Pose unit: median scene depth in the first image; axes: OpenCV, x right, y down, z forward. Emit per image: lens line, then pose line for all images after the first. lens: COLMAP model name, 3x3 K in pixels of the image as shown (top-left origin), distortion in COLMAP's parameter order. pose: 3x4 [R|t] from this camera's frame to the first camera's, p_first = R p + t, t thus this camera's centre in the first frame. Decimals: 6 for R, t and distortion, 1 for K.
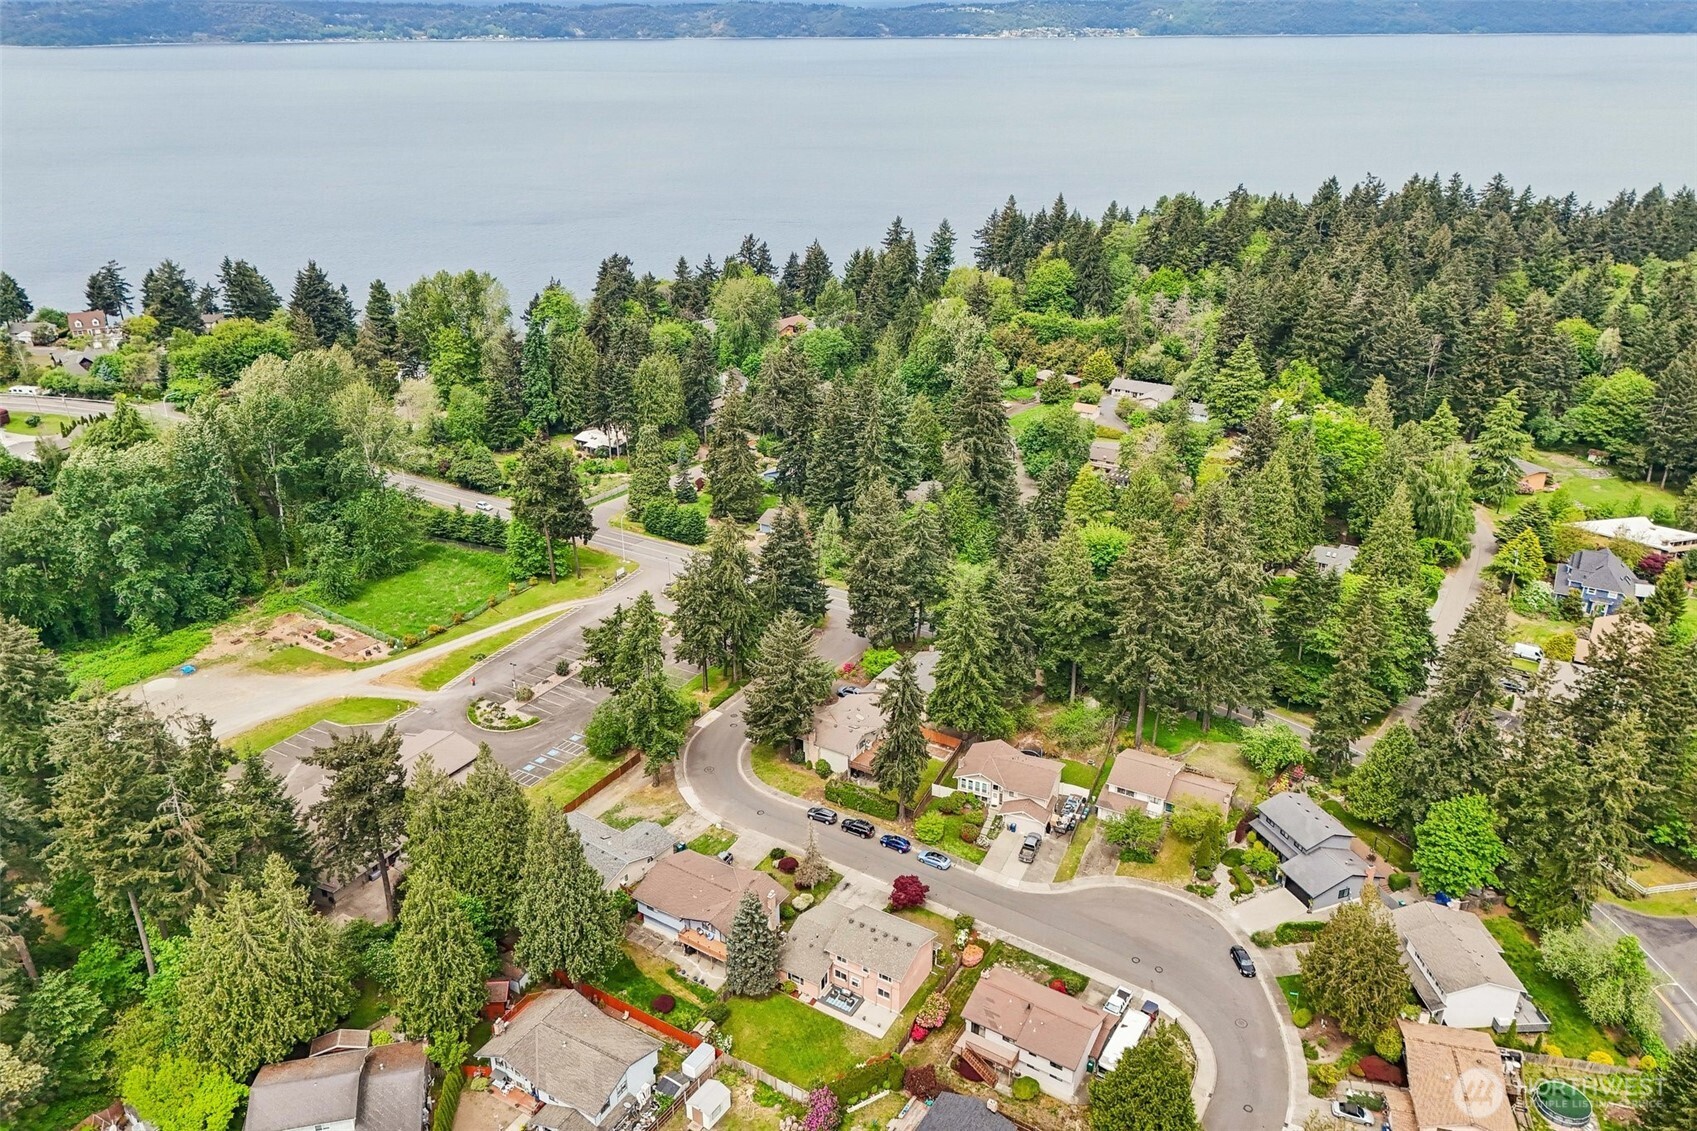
lens RADIAL K [[1231.1, 0, 848.5], [0, 1231.1, 565.5], [0, 0, 1]] dist [0.064623, -0.058352]
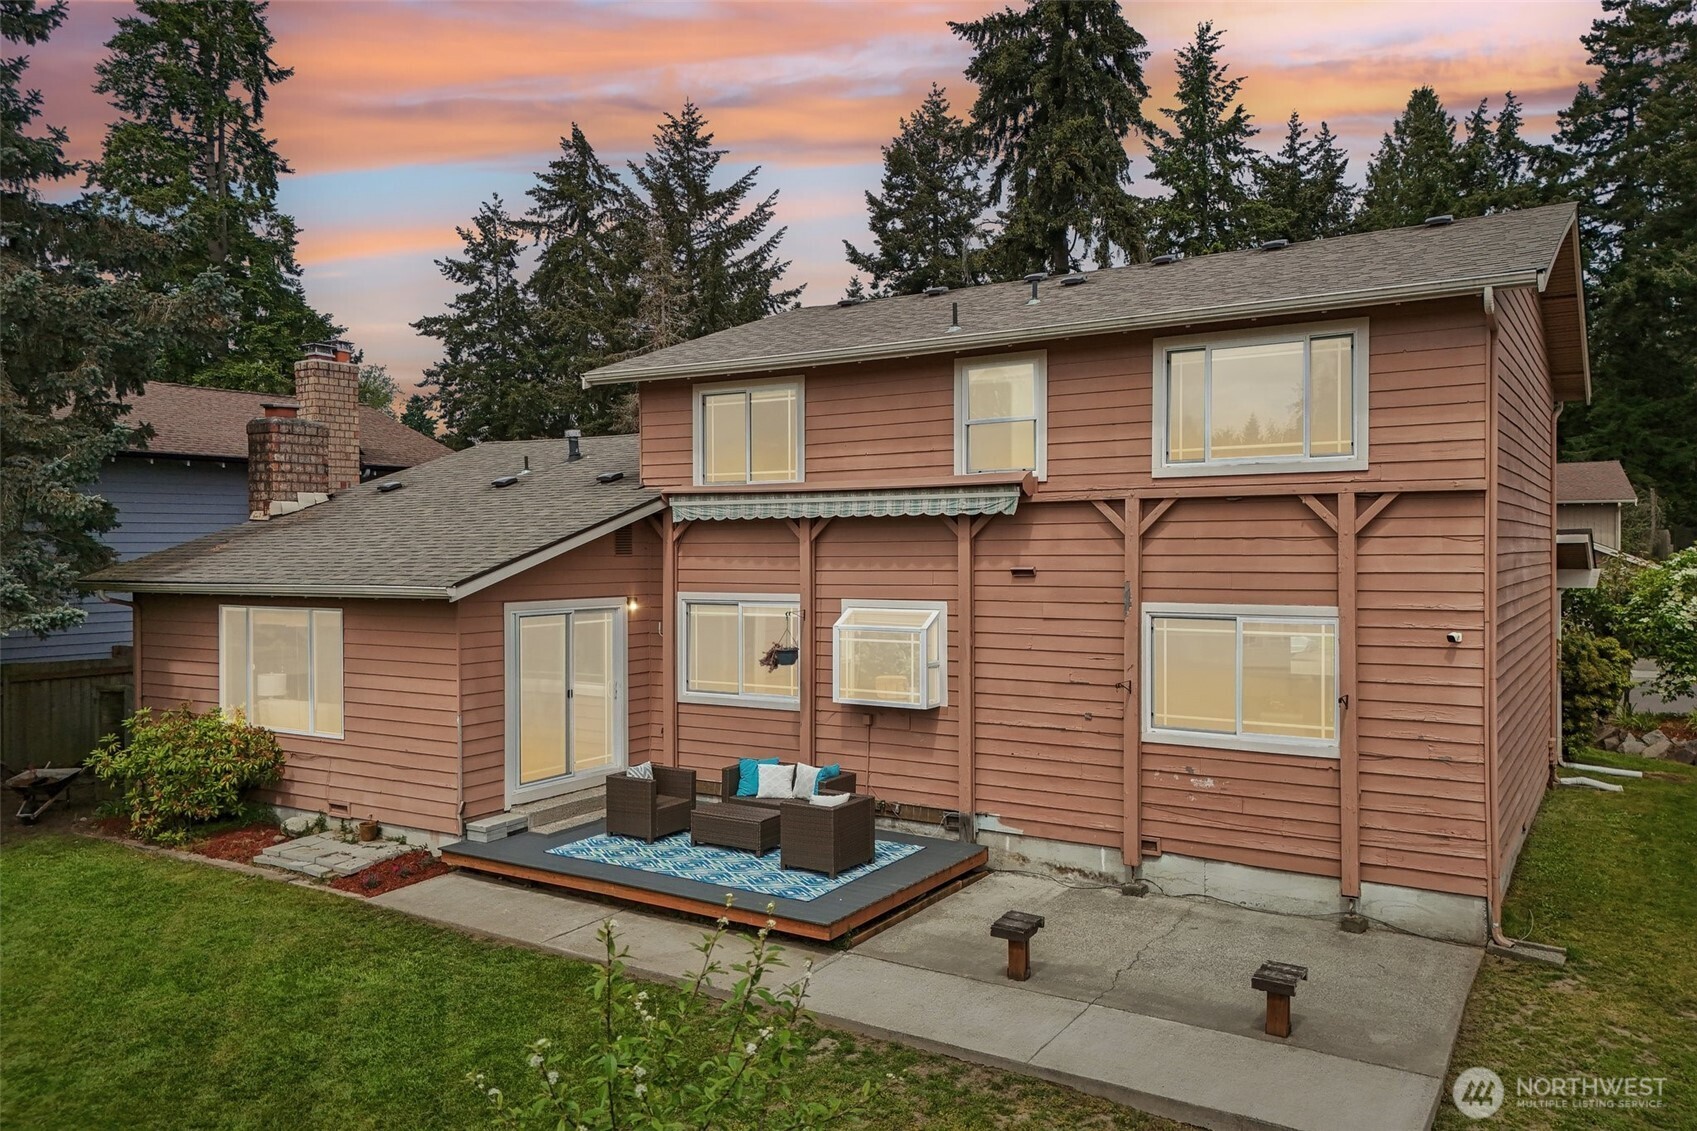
lens RADIAL K [[1251.0, 0, 848.5], [0, 1251.0, 565.5], [0, 0, 1]] dist [0.059755, -0.056234]
pose [[0.999765, -0.002480, -0.021532, 0.004737], [-0.006028, 0.922428, -0.386121, 0.365749], [0.020819, 0.386160, 0.922197, 0.910997]]
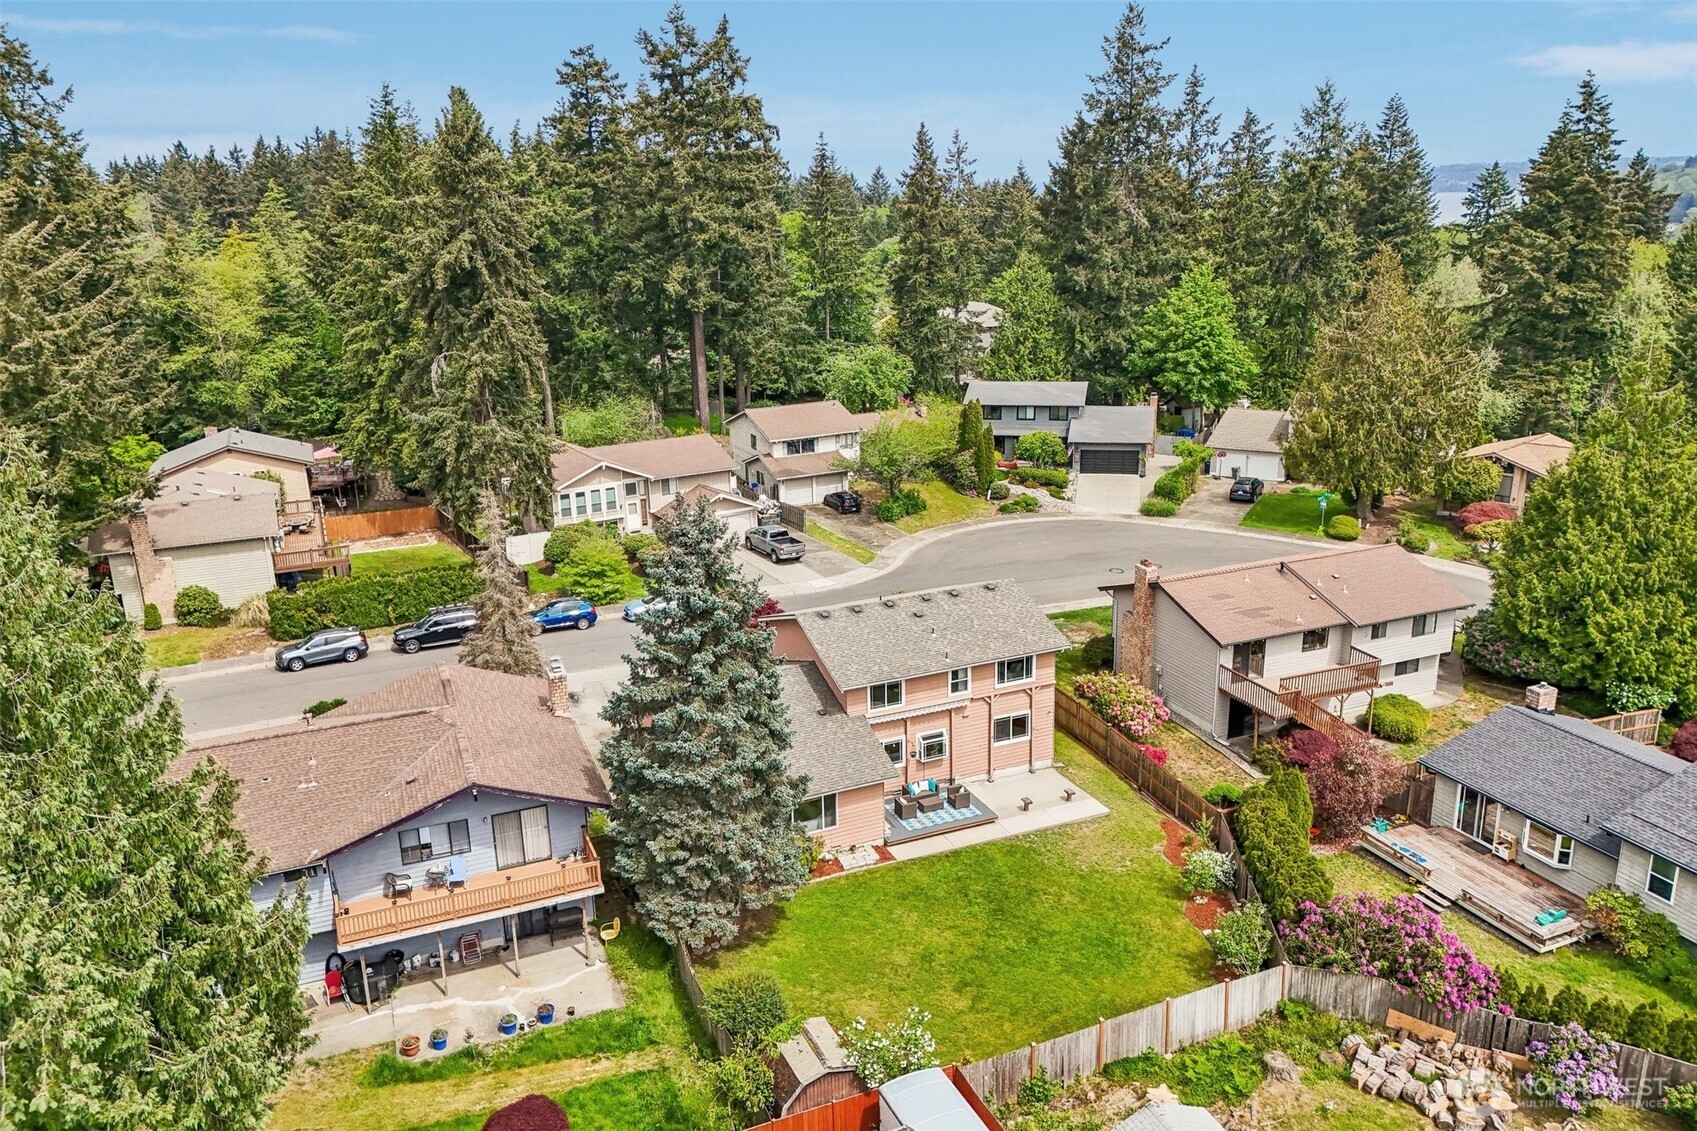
lens RADIAL K [[1231.1, 0, 848.5], [0, 1231.1, 565.5], [0, 0, 1]] dist [0.064623, -0.058352]
pose [[0.579427, -0.244079, 0.777618, -0.257615], [0.348546, 0.936664, 0.034288, 0.270334], [-0.736736, 0.251168, 0.627801, 0.792738]]
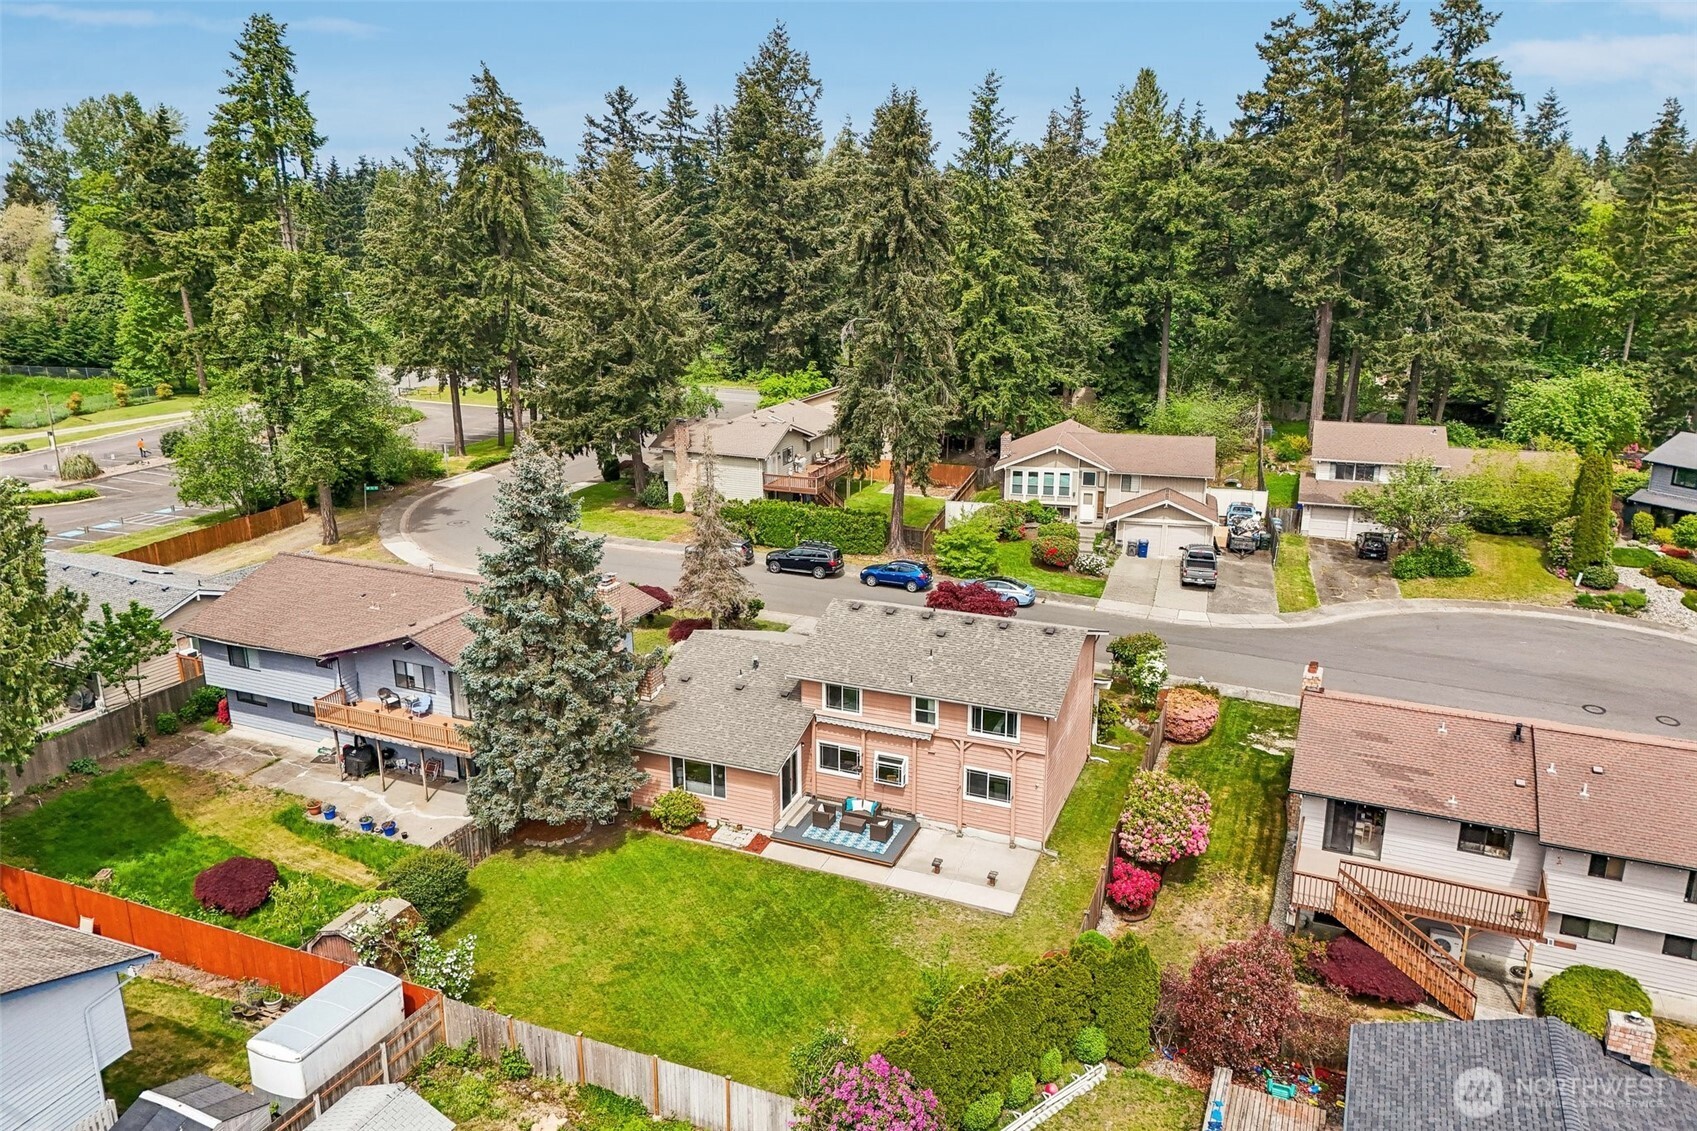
lens RADIAL K [[1231.1, 0, 848.5], [0, 1231.1, 565.5], [0, 0, 1]] dist [0.064623, -0.058352]
pose [[0.988541, -0.044075, 0.144373, -0.047896], [0.061504, 0.991038, -0.118575, 0.321060], [-0.137853, 0.126096, 0.982393, 0.686271]]
